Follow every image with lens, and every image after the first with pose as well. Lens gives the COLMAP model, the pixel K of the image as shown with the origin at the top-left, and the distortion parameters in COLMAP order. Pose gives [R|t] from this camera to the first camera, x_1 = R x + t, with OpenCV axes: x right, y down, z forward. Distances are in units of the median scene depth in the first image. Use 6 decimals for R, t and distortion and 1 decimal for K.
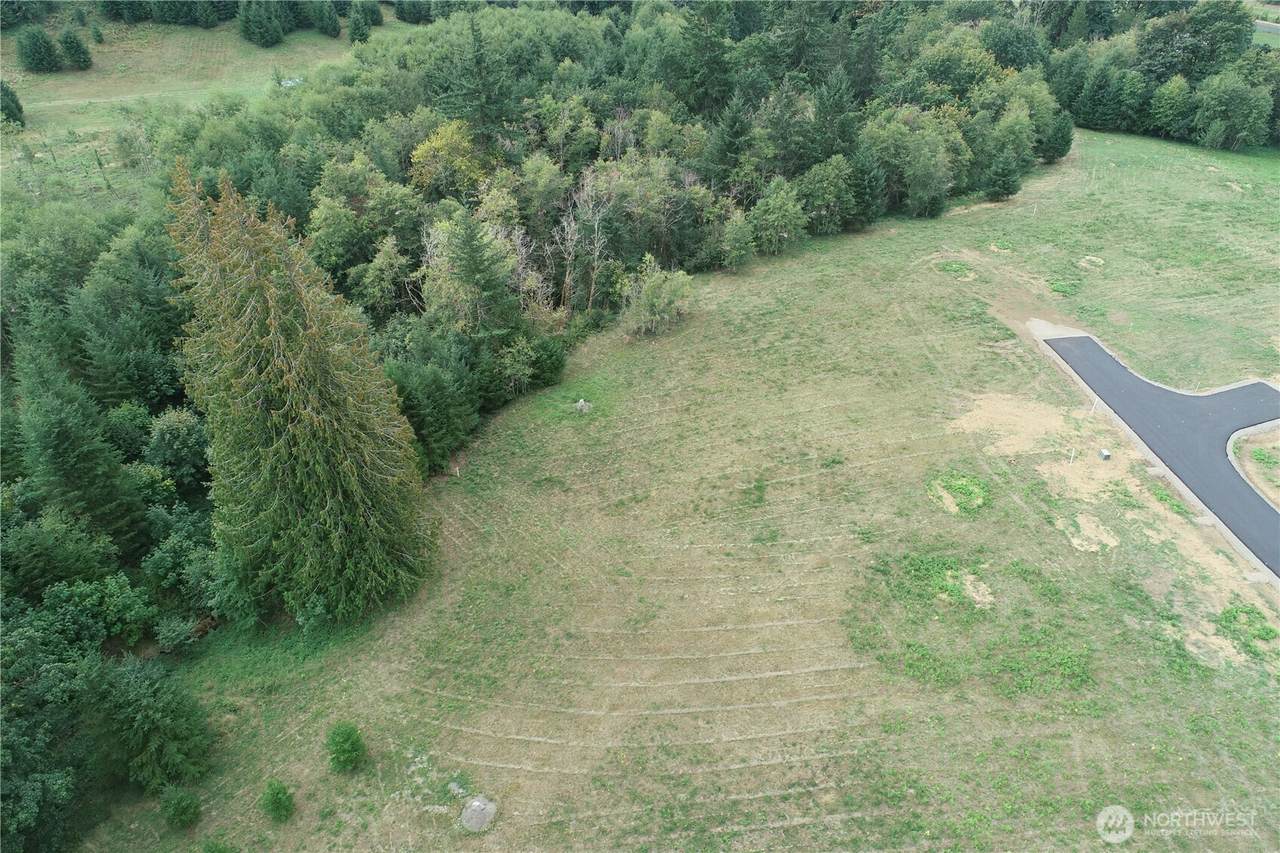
lens RADIAL K [[856.5, 0, 639.7], [0, 856.5, 429.4], [0, 0, 1]] dist [-0.001263, -0.001880]
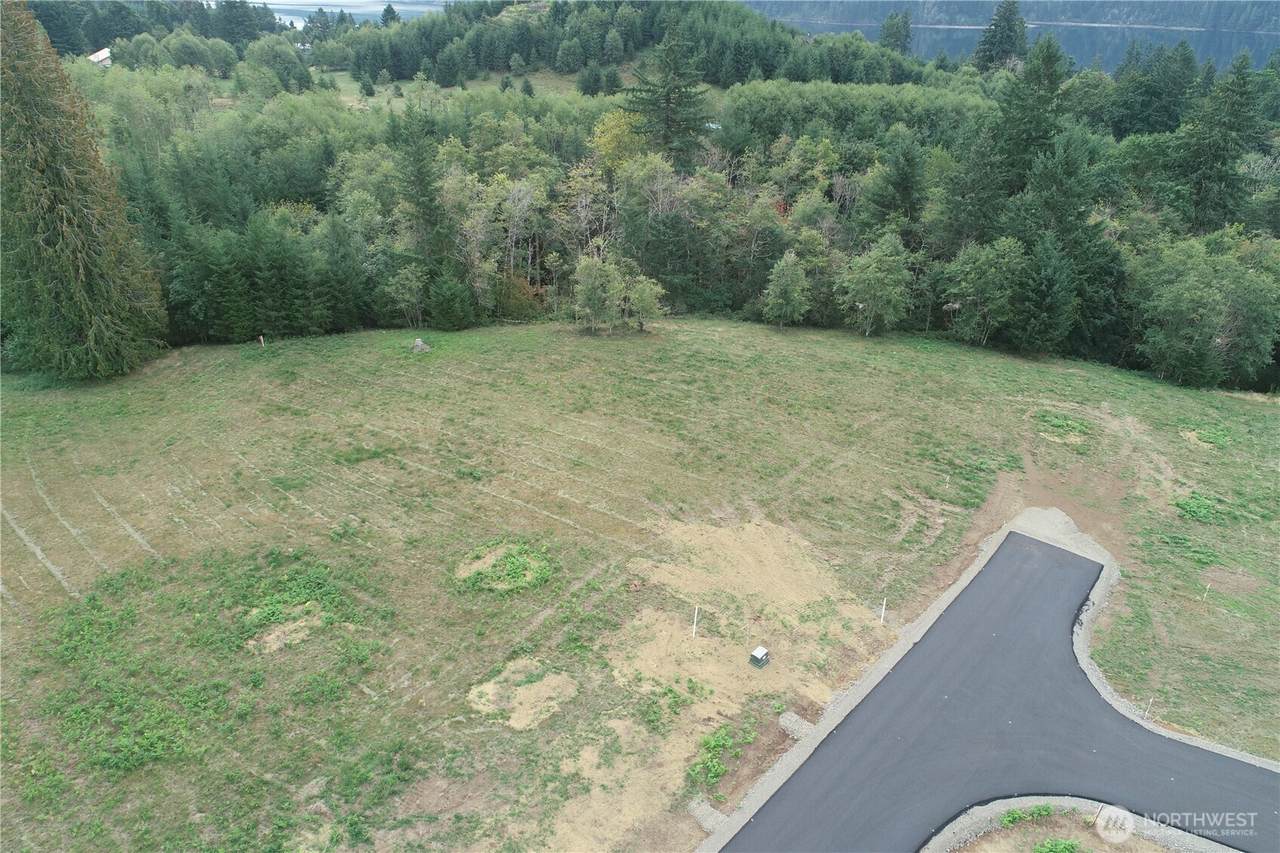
lens RADIAL K [[856.5, 0, 639.7], [0, 856.5, 429.4], [0, 0, 1]] dist [-0.001263, -0.001880]
pose [[0.692847, 0.360741, -0.624363, 0.684794], [-0.453878, 0.890995, 0.011132, -0.063672], [0.560320, 0.275671, 0.781055, 0.422419]]
